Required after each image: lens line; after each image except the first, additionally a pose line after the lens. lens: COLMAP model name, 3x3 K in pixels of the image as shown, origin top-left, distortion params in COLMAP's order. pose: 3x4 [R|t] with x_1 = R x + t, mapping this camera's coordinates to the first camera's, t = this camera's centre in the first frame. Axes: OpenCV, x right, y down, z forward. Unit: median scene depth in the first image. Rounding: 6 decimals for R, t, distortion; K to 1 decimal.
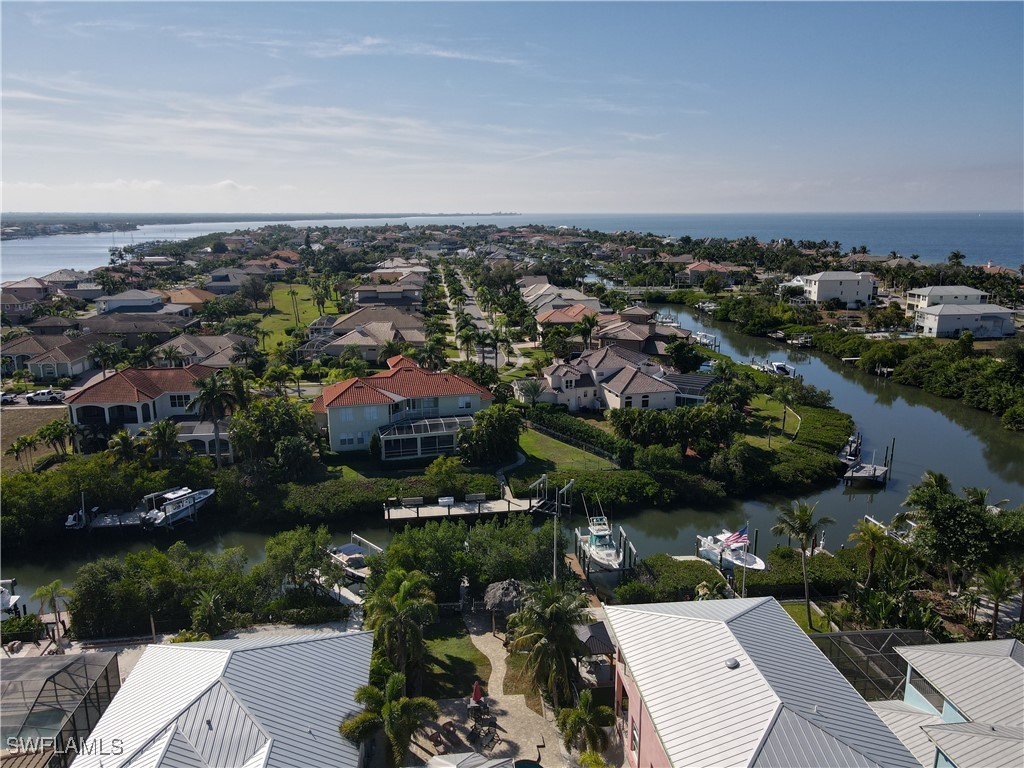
lens RADIAL K [[772.0, 0, 512.0], [0, 772.0, 384.0], [0, 0, 1]] dist [-0.002085, 0.043115]
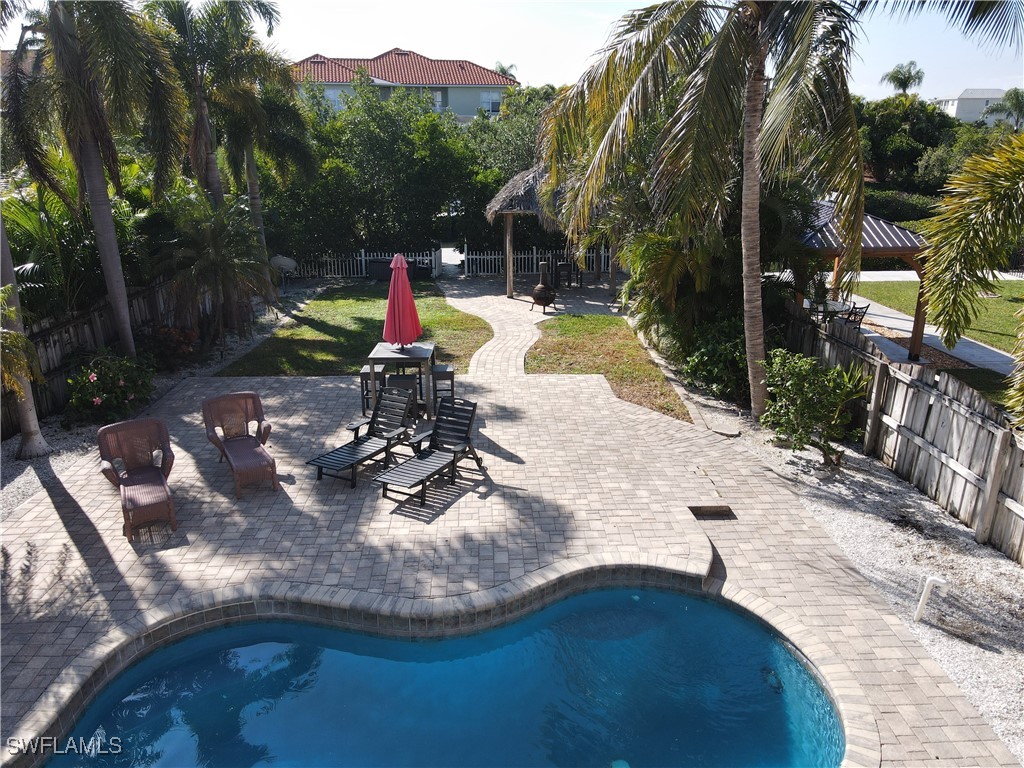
lens RADIAL K [[772.0, 0, 512.0], [0, 772.0, 384.0], [0, 0, 1]] dist [-0.002085, 0.043115]
pose [[0.996739, -0.007813, -0.080310, 0.003629], [0.015482, 0.995326, 0.095321, 0.234022], [0.079190, -0.096254, 0.992202, 0.458862]]
